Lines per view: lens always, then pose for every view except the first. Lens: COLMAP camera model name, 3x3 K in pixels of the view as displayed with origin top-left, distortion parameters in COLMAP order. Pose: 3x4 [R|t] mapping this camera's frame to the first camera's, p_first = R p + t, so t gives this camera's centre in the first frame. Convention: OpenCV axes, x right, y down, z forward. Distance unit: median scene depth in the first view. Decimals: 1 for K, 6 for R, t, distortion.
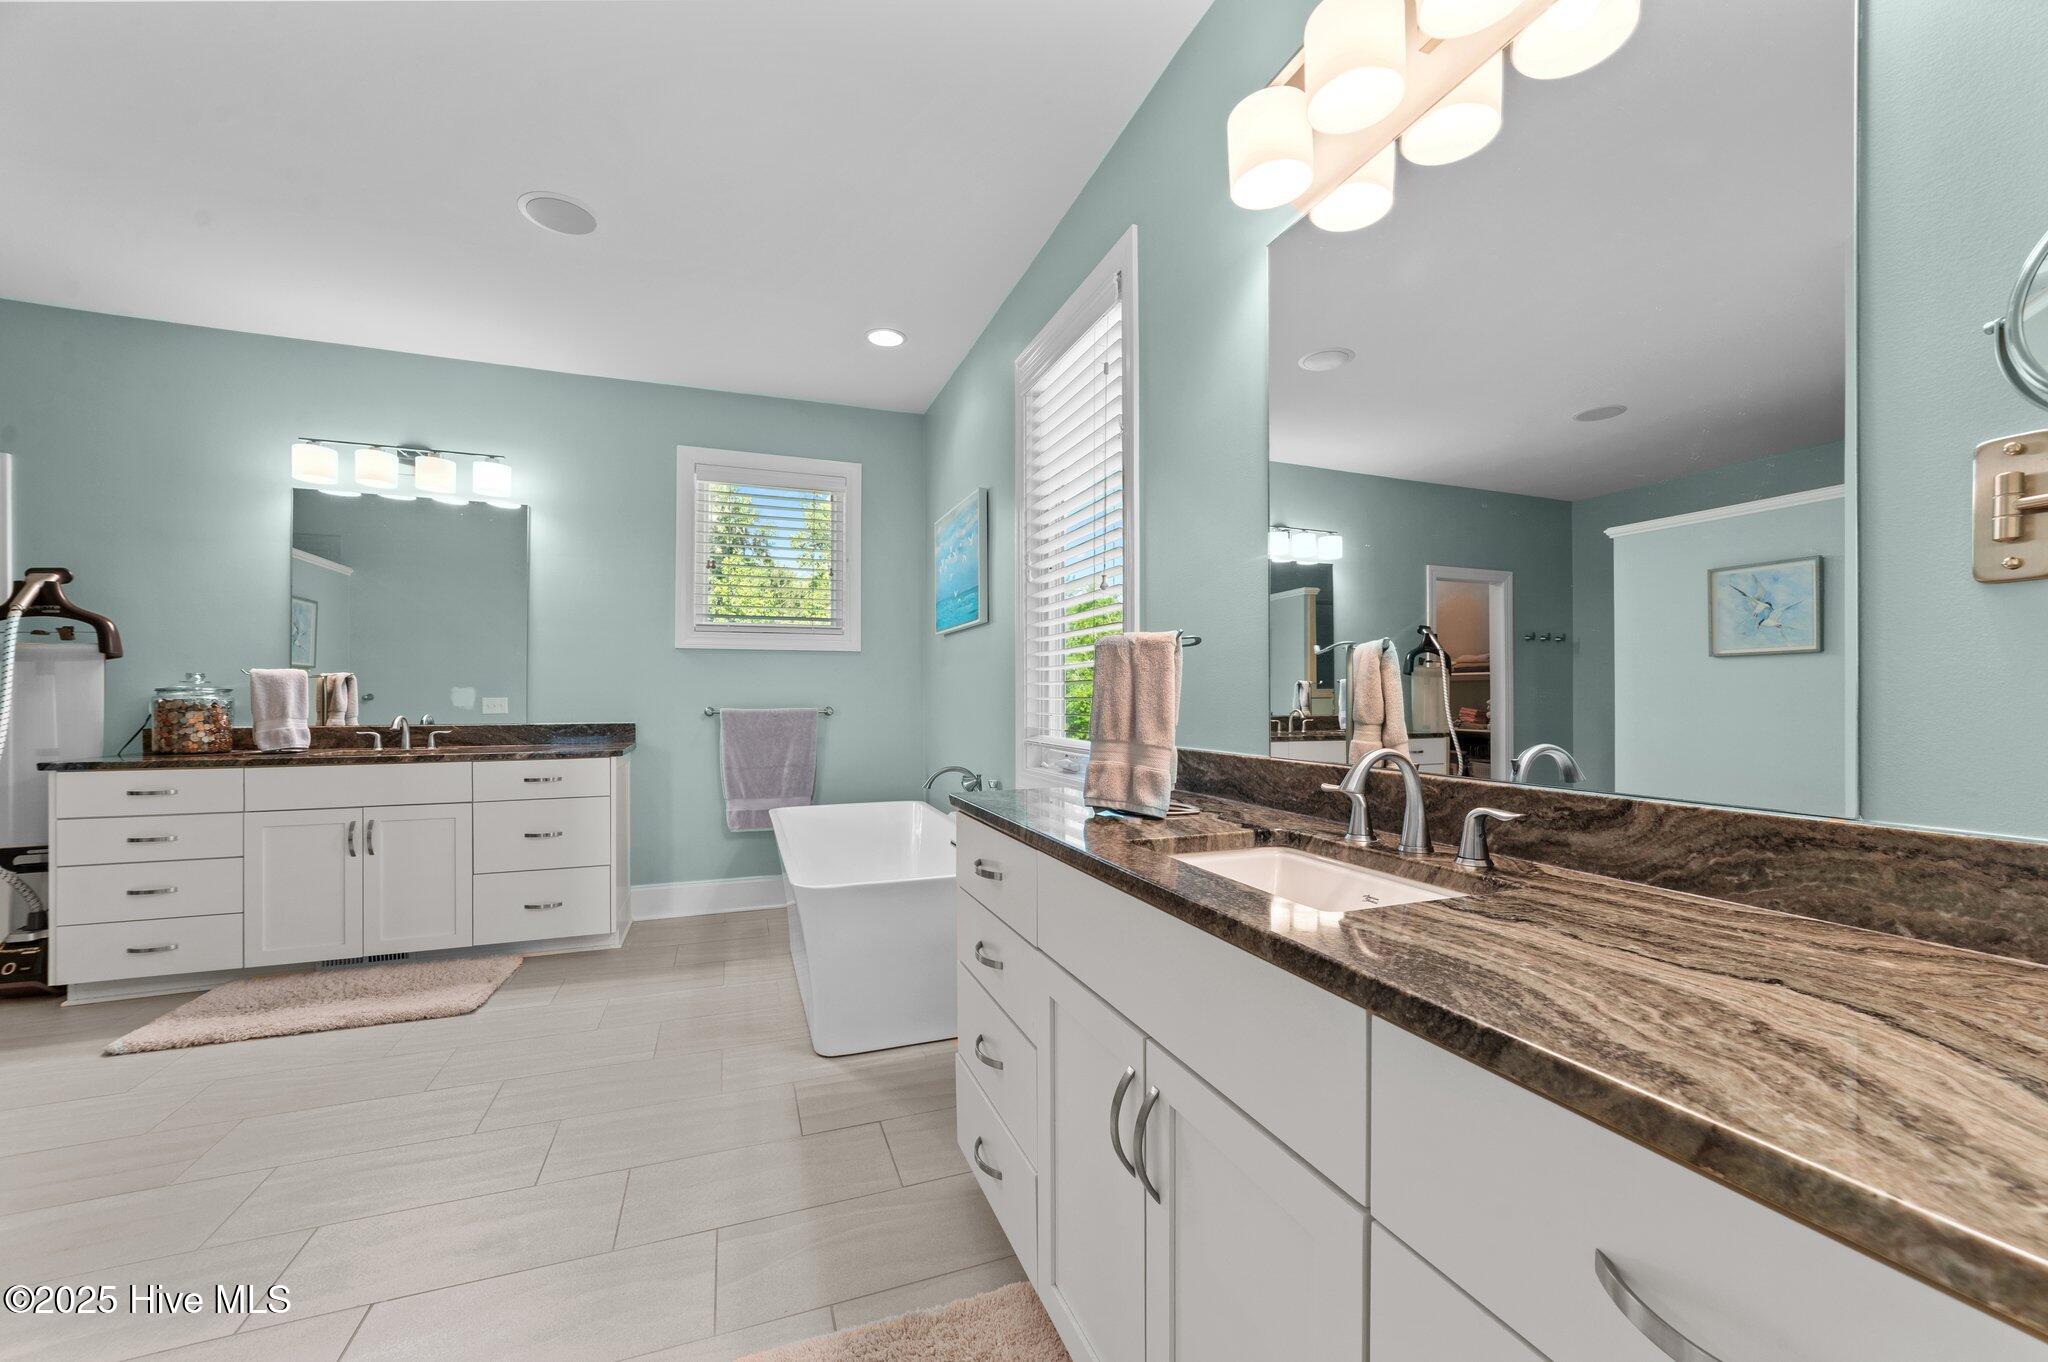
lens RADIAL K [[797.7, 0, 1040.1], [0, 797.7, 694.1], [0, 0, 1]] dist [-0.011494, 0.003502]
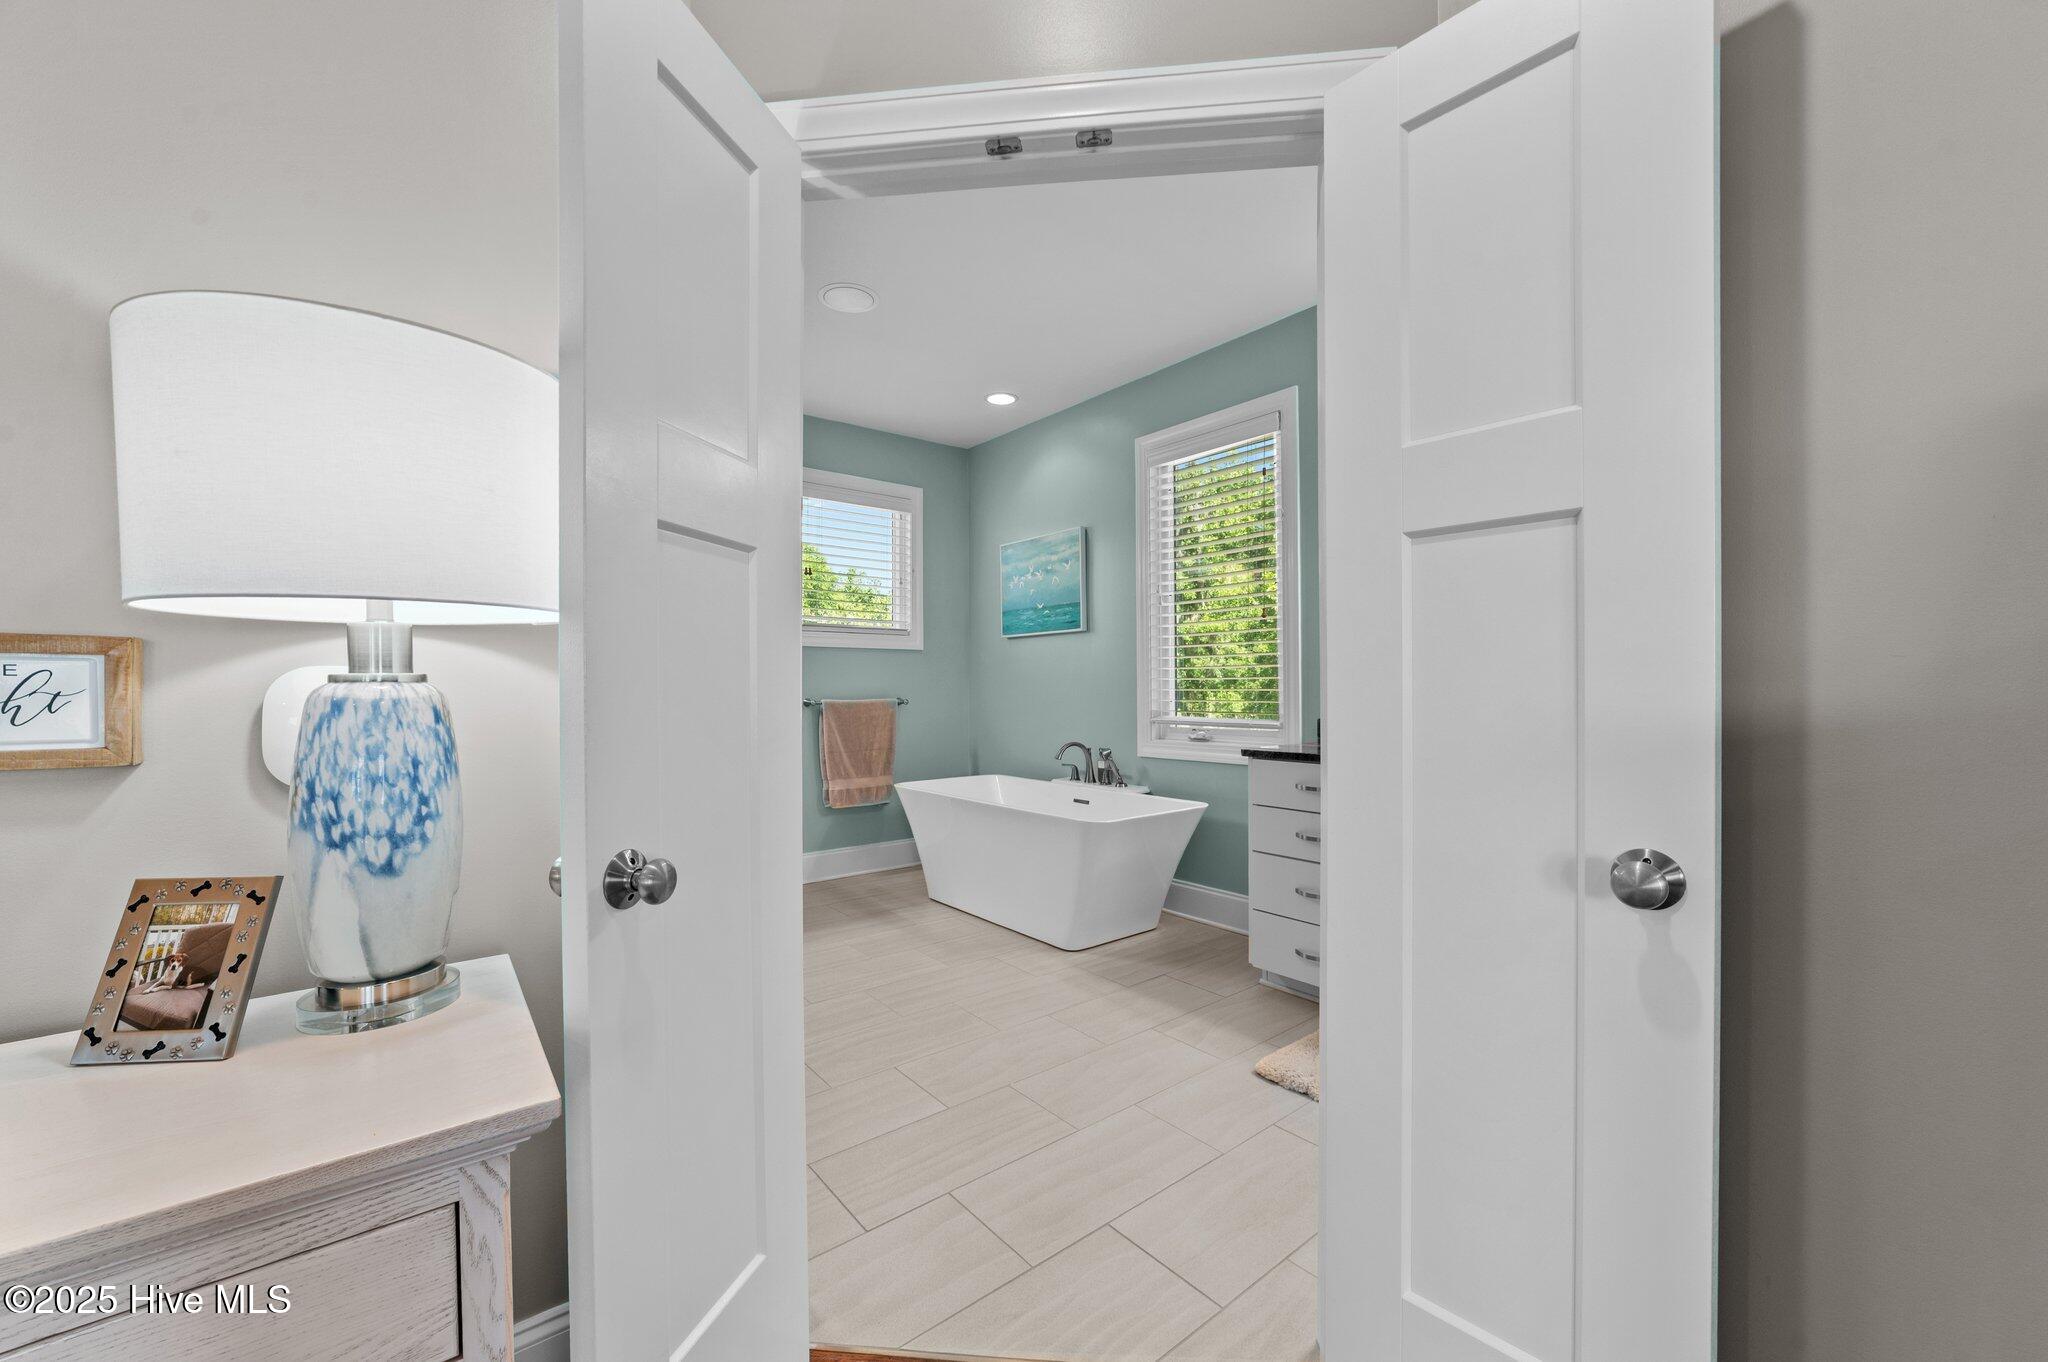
lens RADIAL K [[797.7, 0, 1045.0], [0, 797.7, 689.4], [0, 0, 1]] dist [-0.011494, 0.003502]
pose [[0.950351, -0.006601, 0.311109, -0.548301], [0.004654, 0.999965, 0.007003, -0.004014], [-0.311144, -0.005207, 0.950349, -0.213794]]
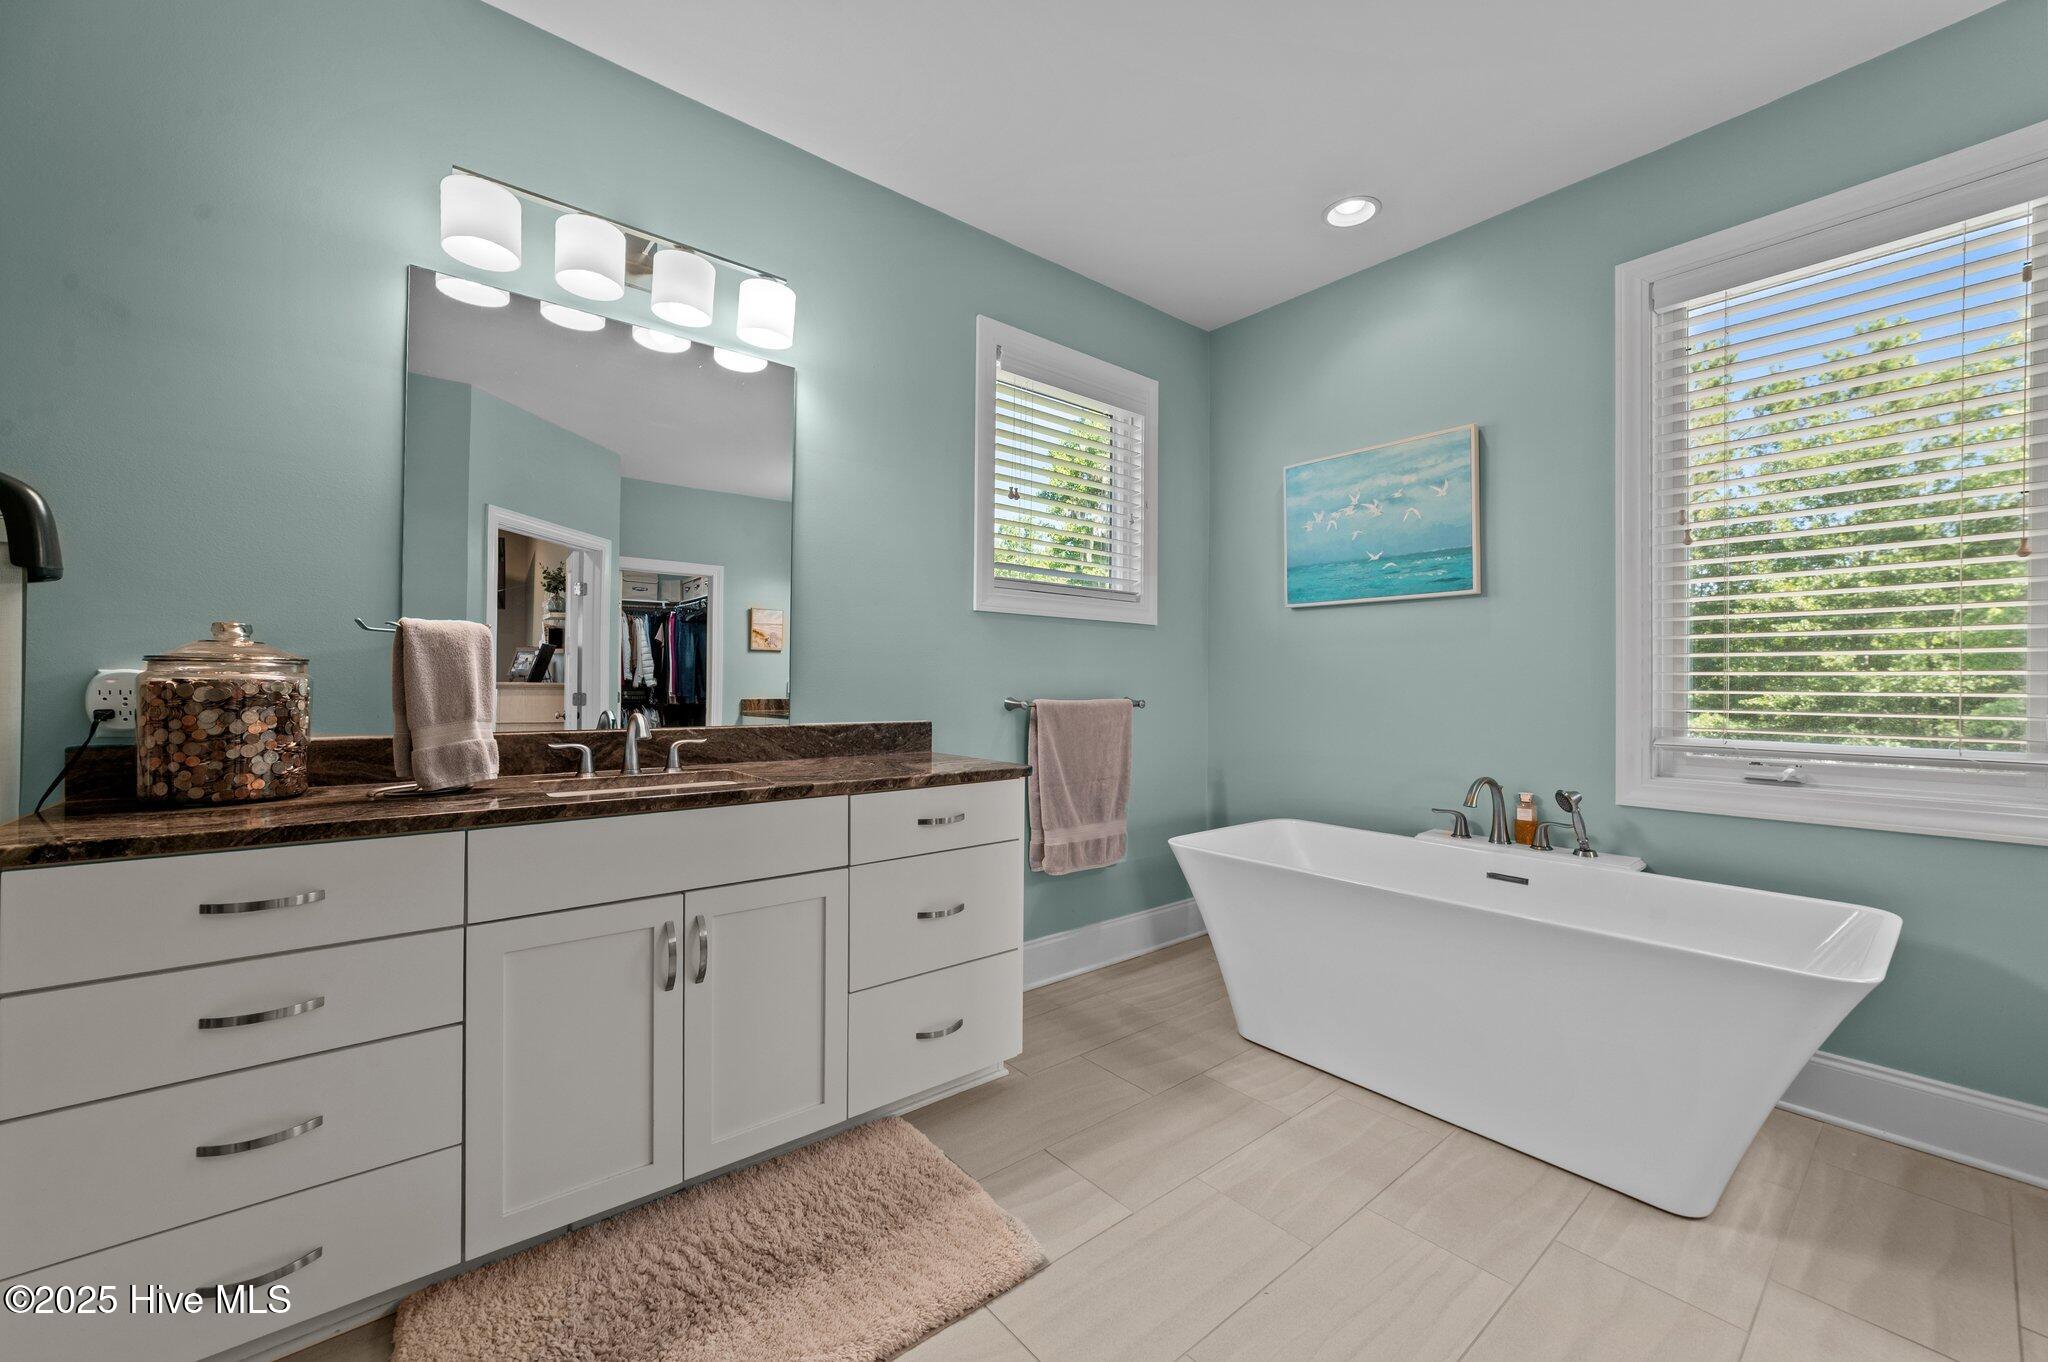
lens RADIAL K [[797.7, 0, 1045.2], [0, 797.7, 675.8], [0, 0, 1]] dist [-0.011494, 0.003502]
pose [[0.942749, 0.012154, 0.333283, -0.760828], [-0.011409, 0.999926, -0.004191, 0.000493], [-0.333309, 0.000149, 0.942818, 0.406629]]
